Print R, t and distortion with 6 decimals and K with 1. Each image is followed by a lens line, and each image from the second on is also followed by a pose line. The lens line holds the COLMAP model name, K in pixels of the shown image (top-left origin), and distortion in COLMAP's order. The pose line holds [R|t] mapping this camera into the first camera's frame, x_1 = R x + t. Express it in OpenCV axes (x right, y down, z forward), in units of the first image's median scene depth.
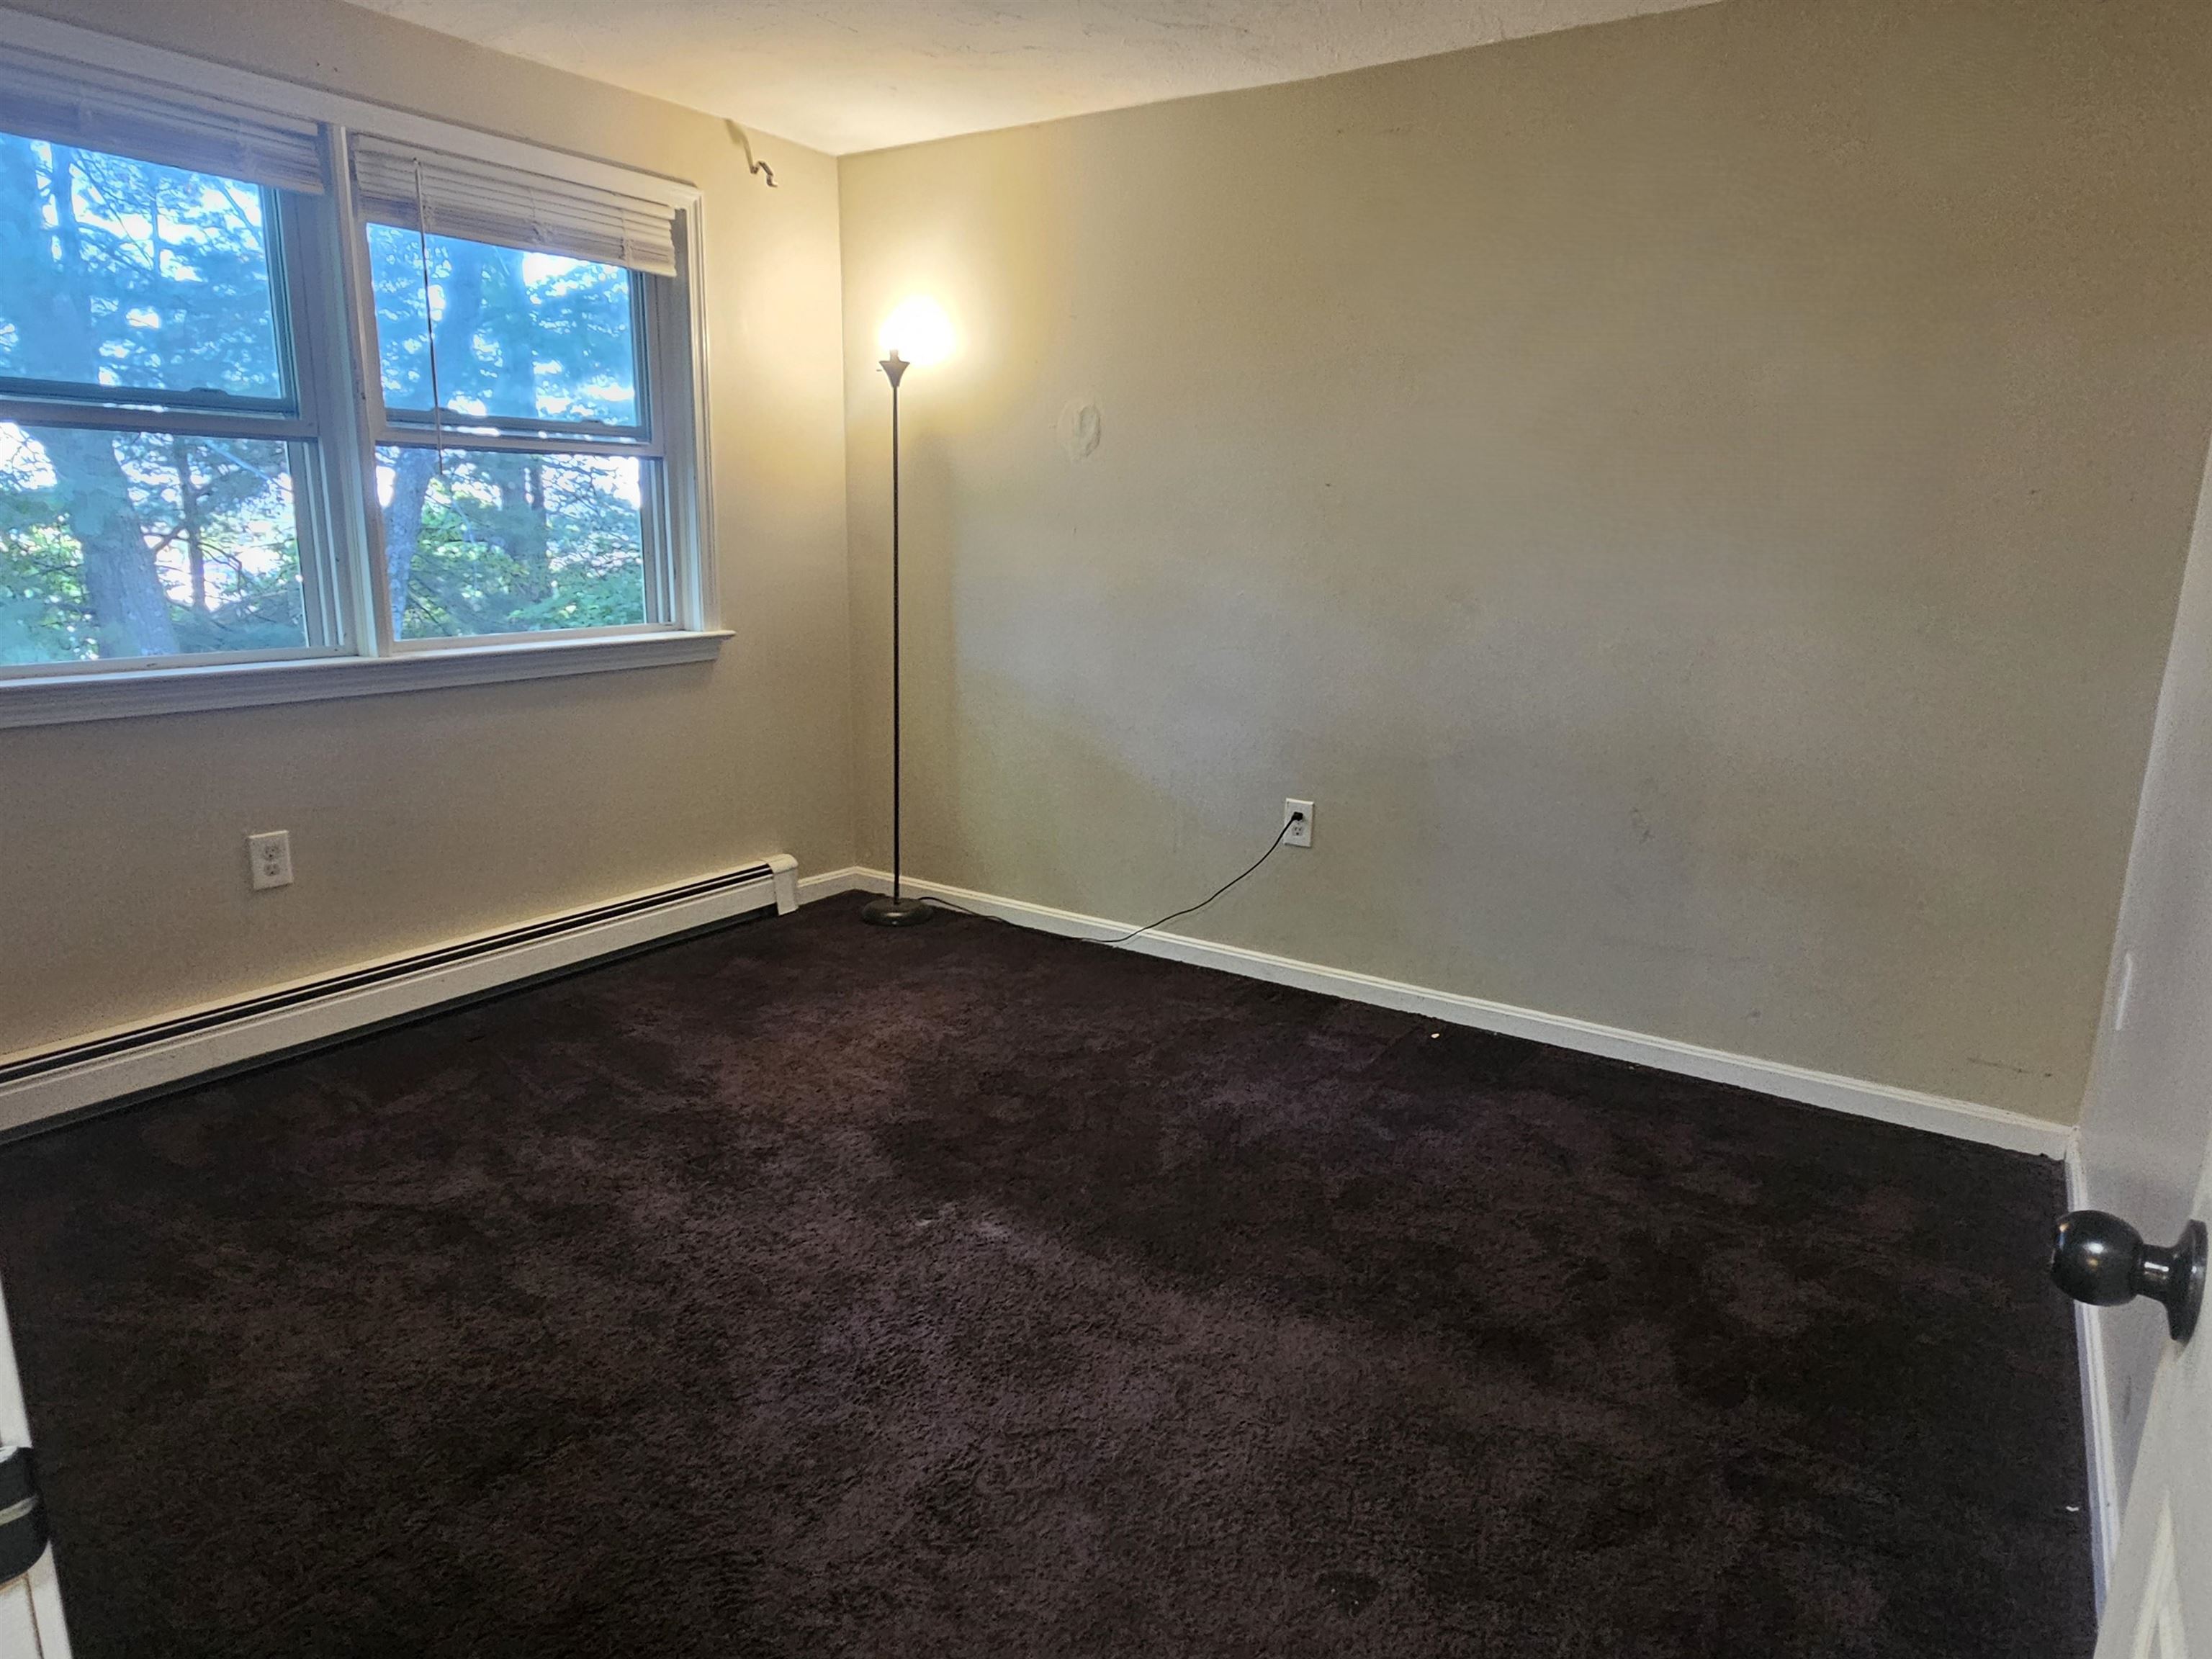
lens RADIAL K [[1353.8, 0, 1112.0], [0, 1353.8, 830.5], [0, 0, 1]] dist [0.004362, -0.004558]
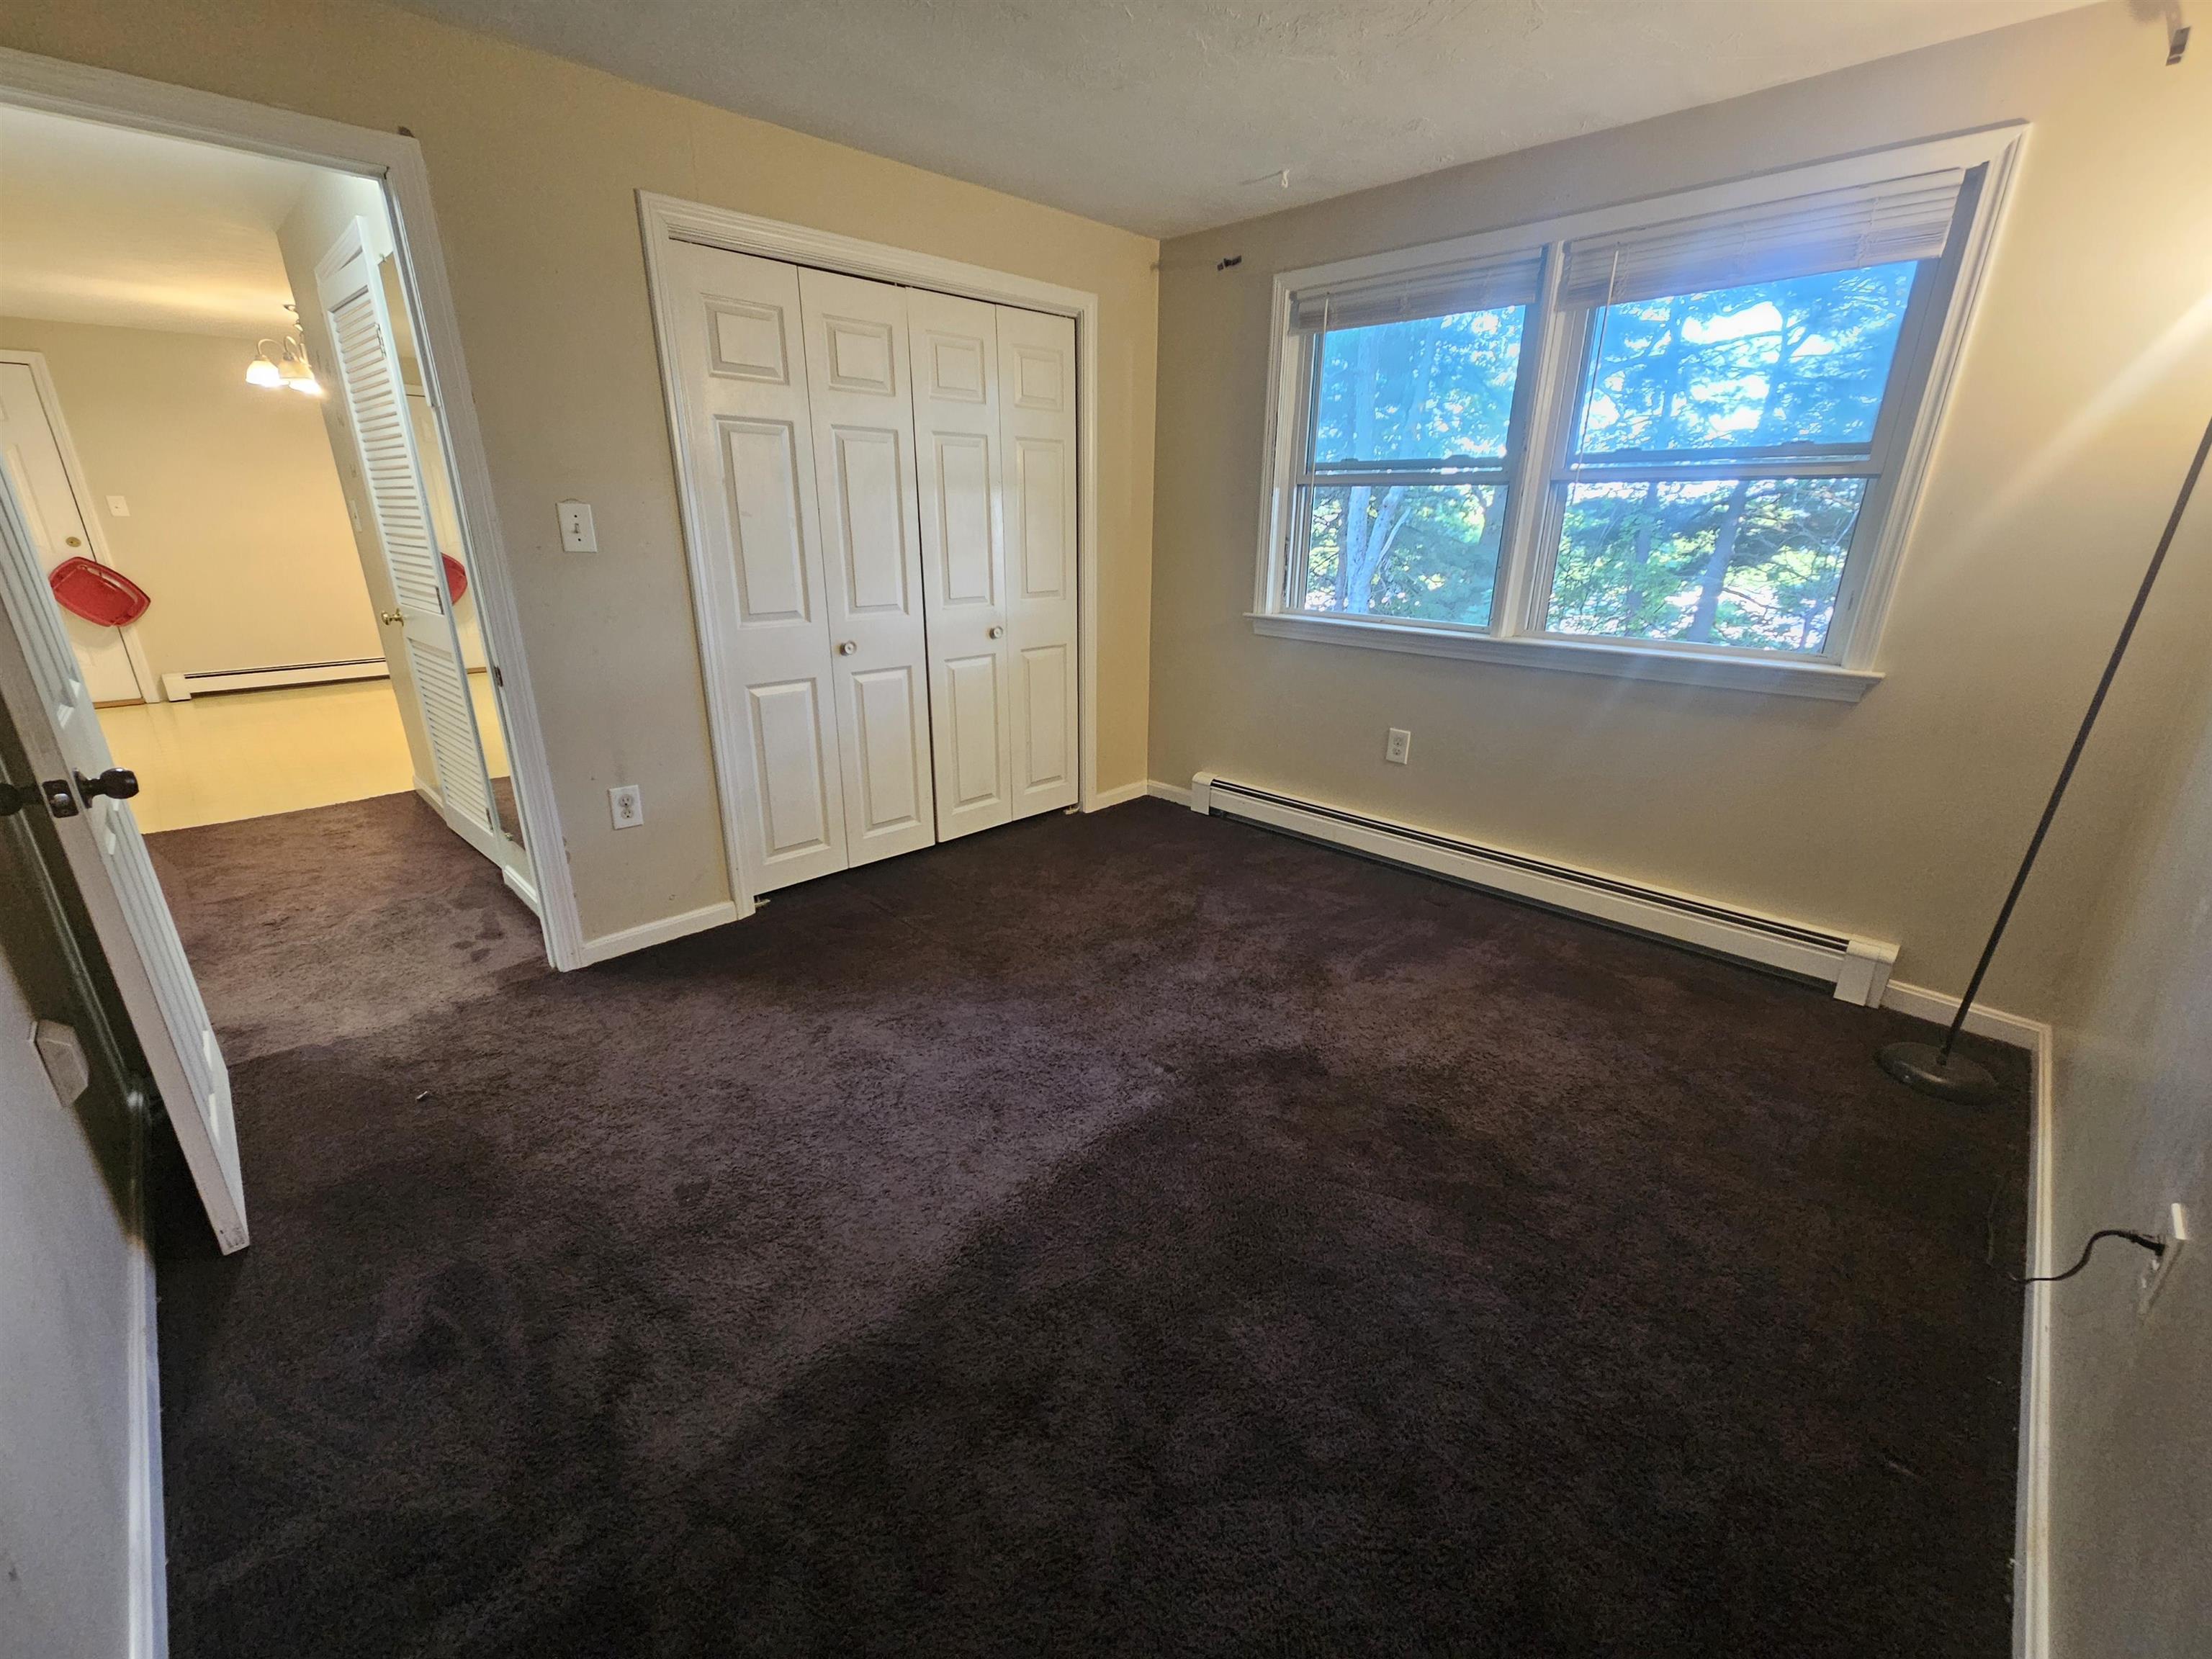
lens RADIAL K [[907.1, 0, 1098.5], [0, 907.1, 835.6], [0, 0, 1]] dist [0.000823, 0.000223]
pose [[-0.204329, 0.310889, -0.928223, 0.533054], [-0.230552, 0.906270, 0.354288, -0.190098], [0.951365, 0.286395, -0.113501, 0.805099]]
